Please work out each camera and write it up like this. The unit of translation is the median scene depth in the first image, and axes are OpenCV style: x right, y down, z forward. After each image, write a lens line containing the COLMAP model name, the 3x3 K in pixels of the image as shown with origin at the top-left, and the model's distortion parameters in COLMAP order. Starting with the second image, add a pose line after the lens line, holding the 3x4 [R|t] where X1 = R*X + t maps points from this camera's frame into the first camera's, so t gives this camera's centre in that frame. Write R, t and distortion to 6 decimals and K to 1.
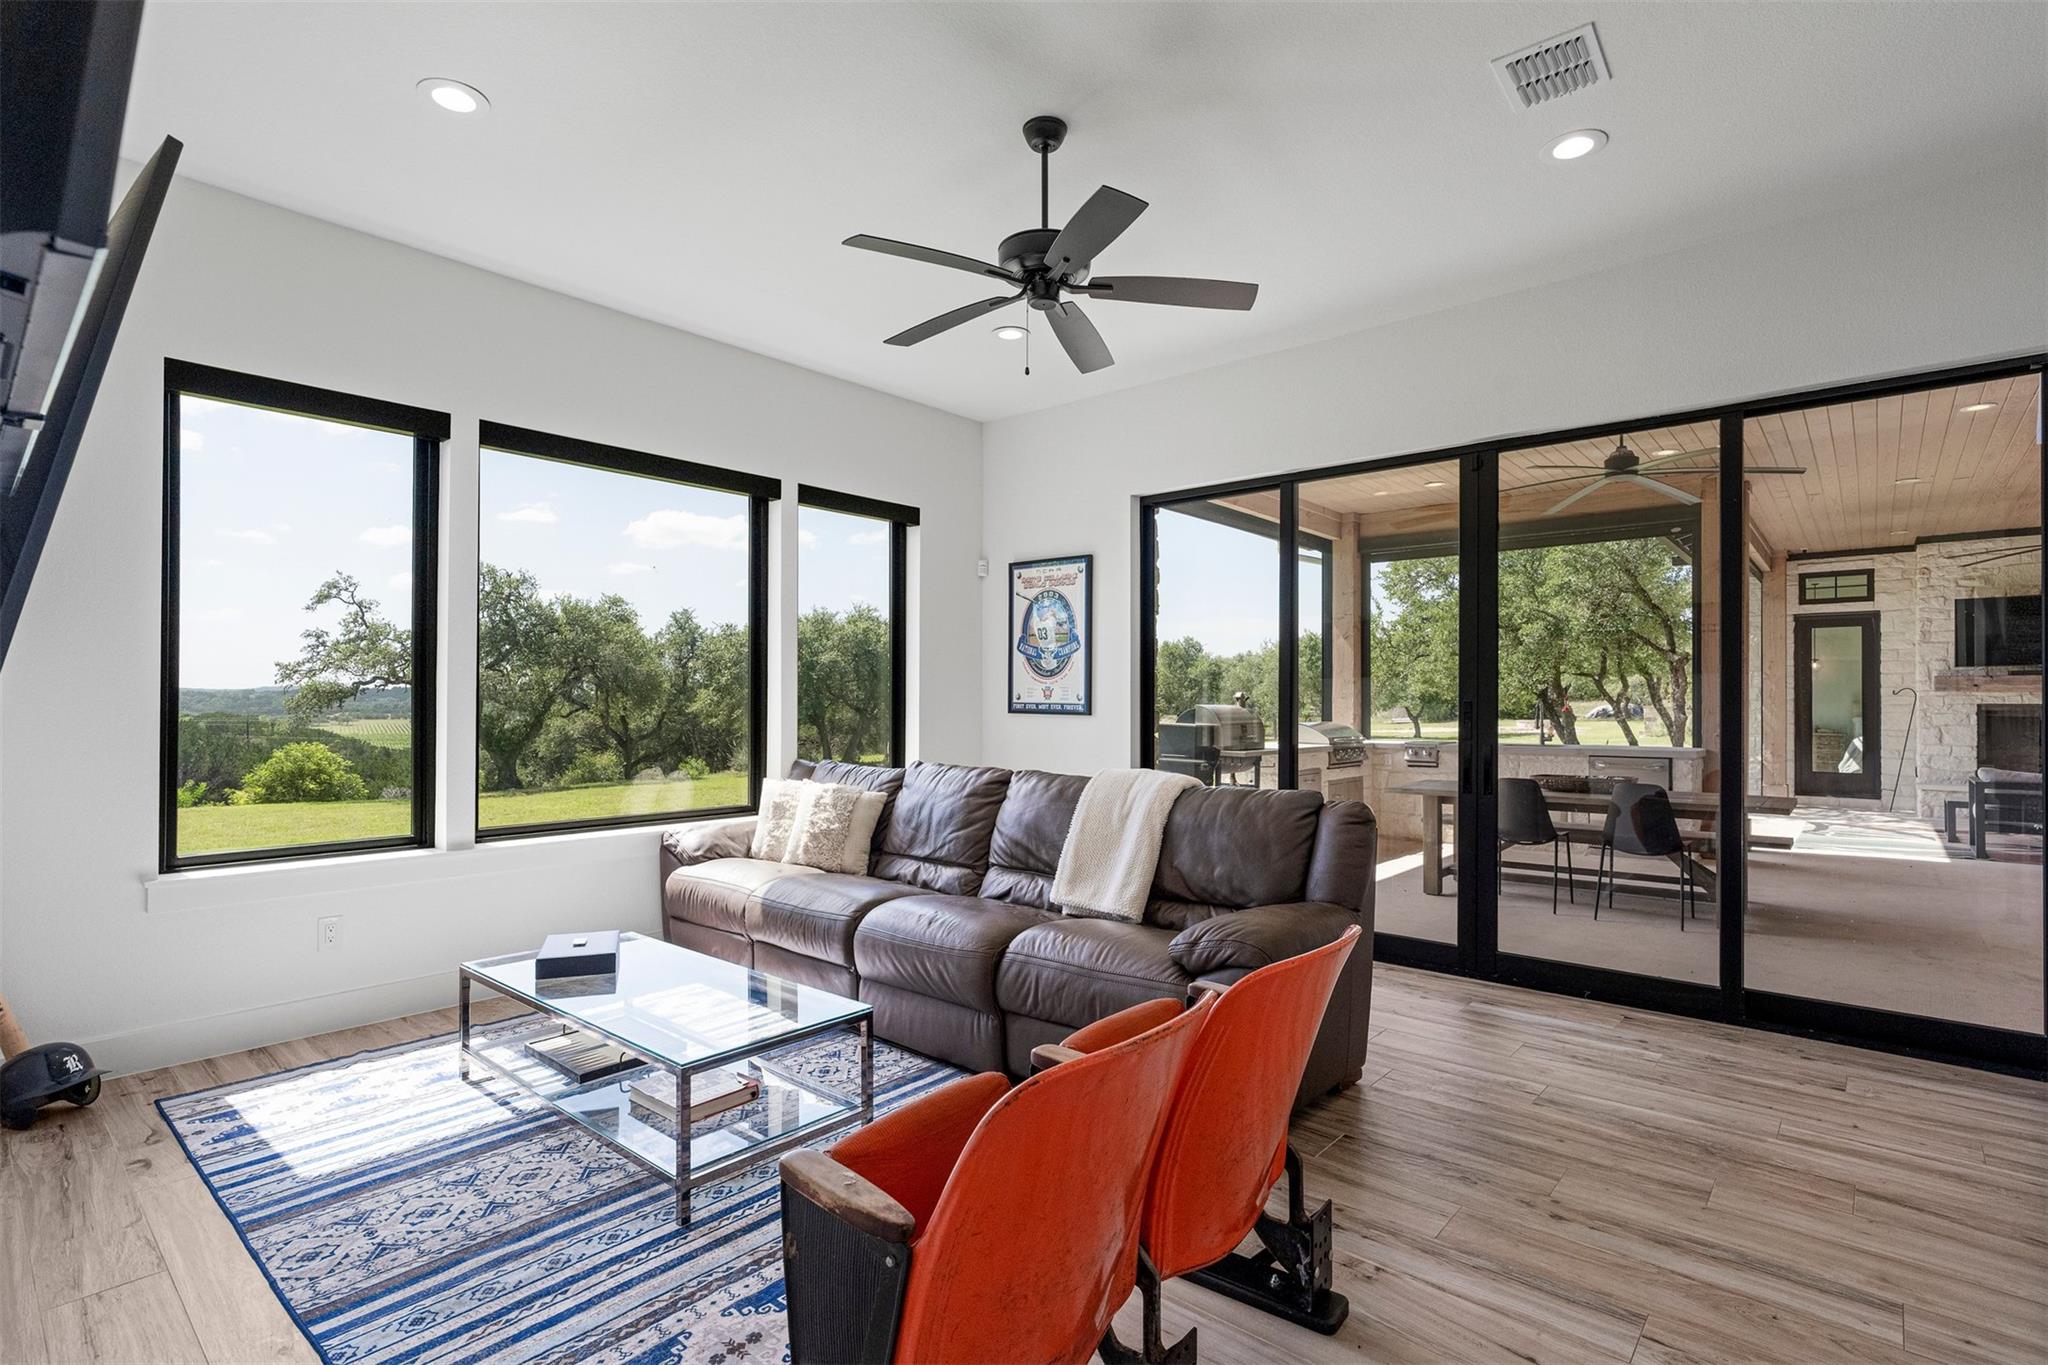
lens RADIAL K [[969.8, 0, 1017.2], [0, 969.8, 694.2], [0, 0, 1]] dist [0.001428, 0.000487]
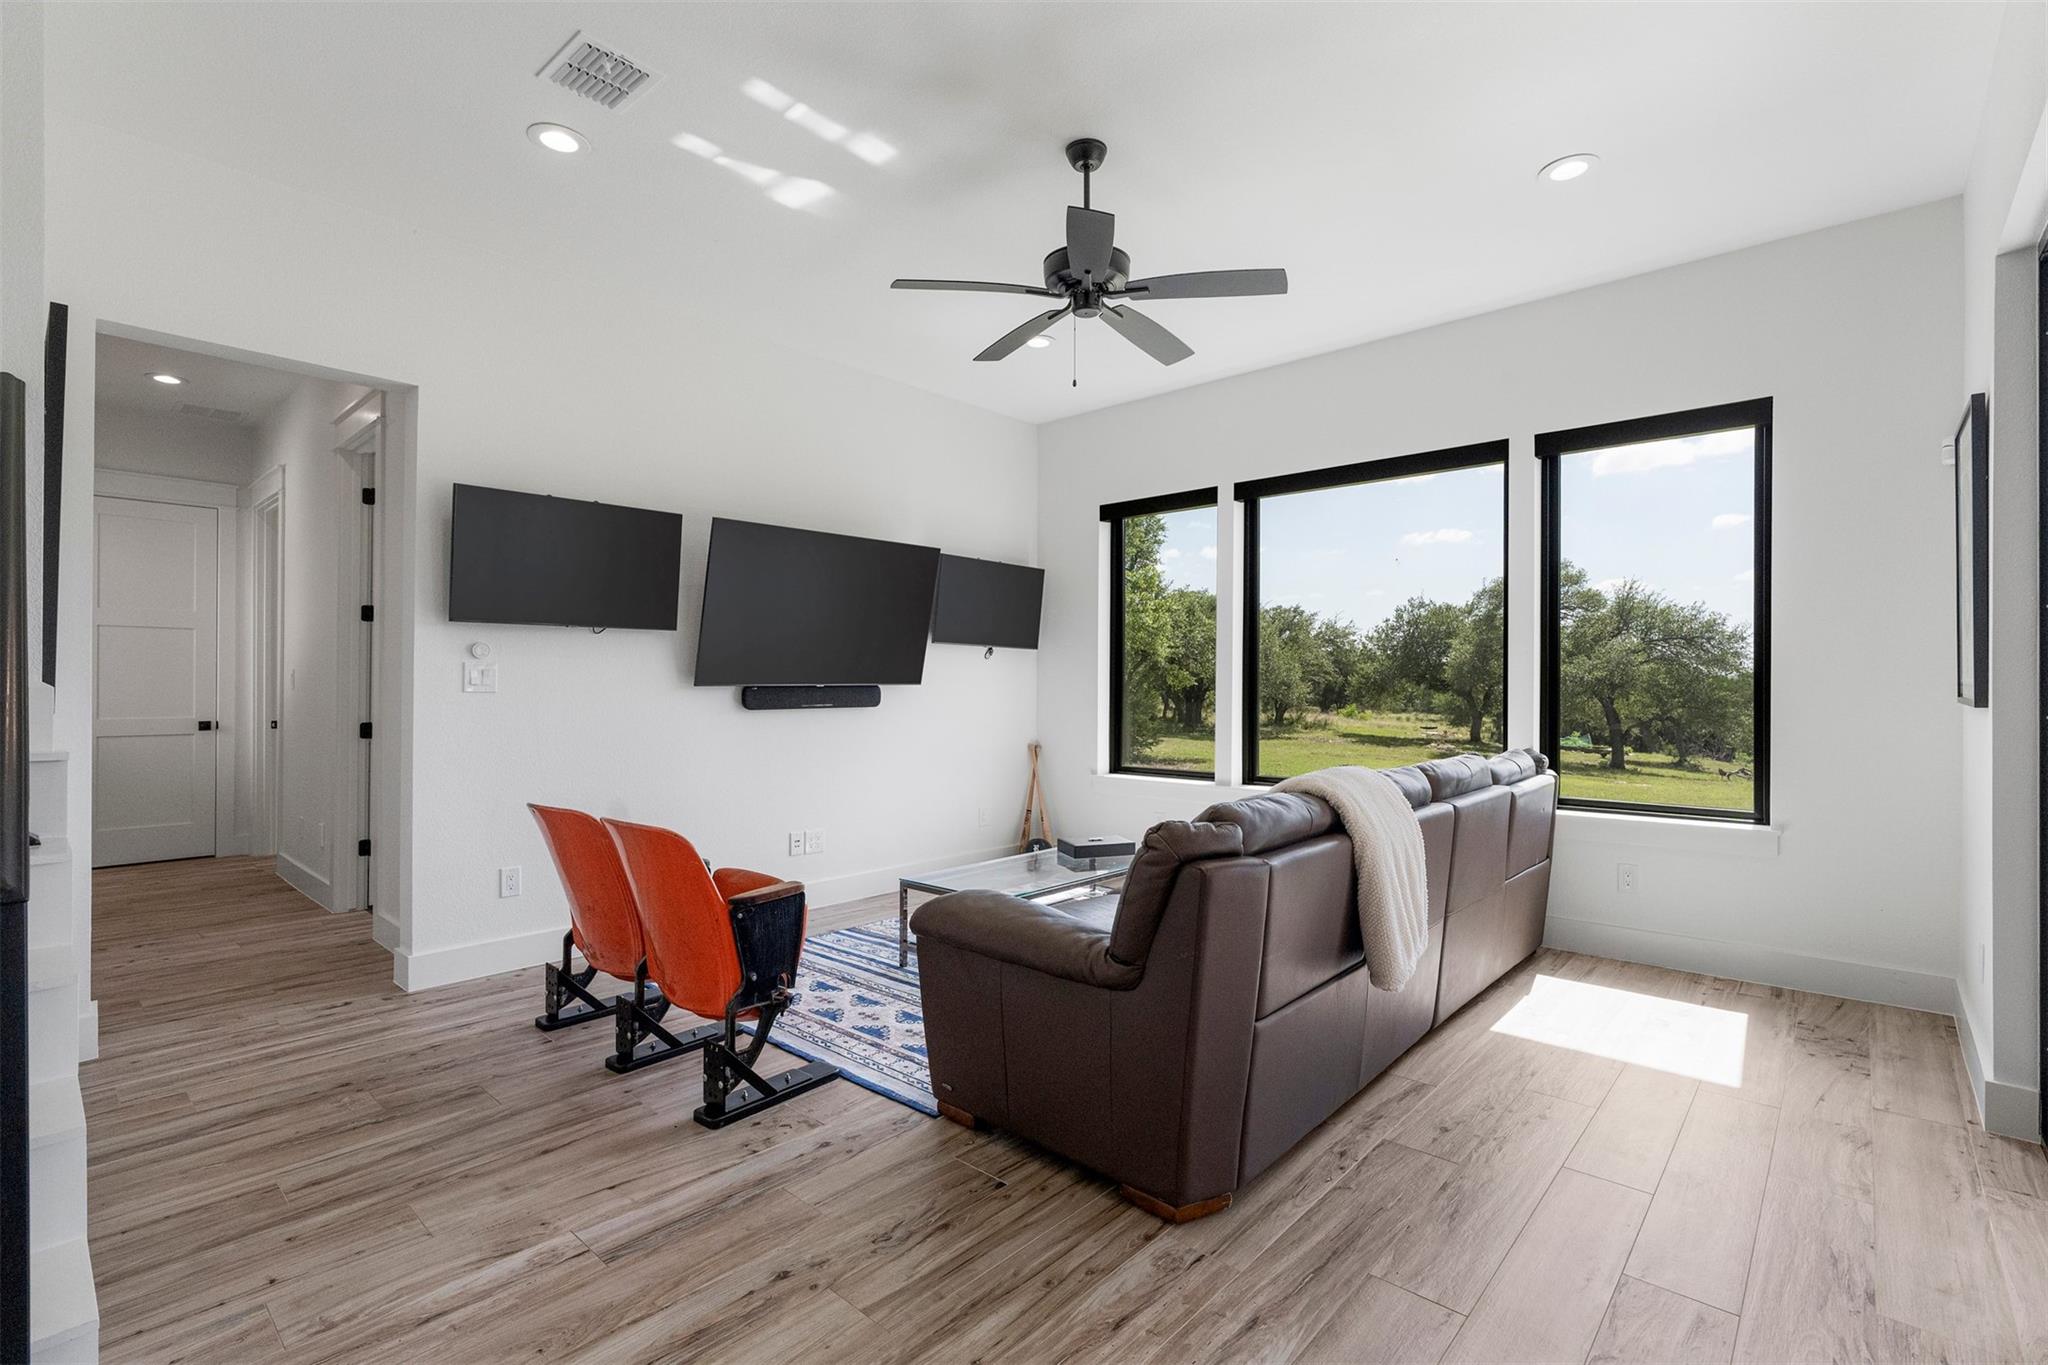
lens RADIAL K [[922.1, 0, 1024.0], [0, 922.1, 682.5], [0, 0, 1]] dist [-0.001878, 0.000509]
pose [[-0.004848, -0.005784, -0.999972, 4.214743], [0.005359, 0.999969, -0.005809, 0.063651], [0.999974, -0.005387, -0.004817, 3.743048]]
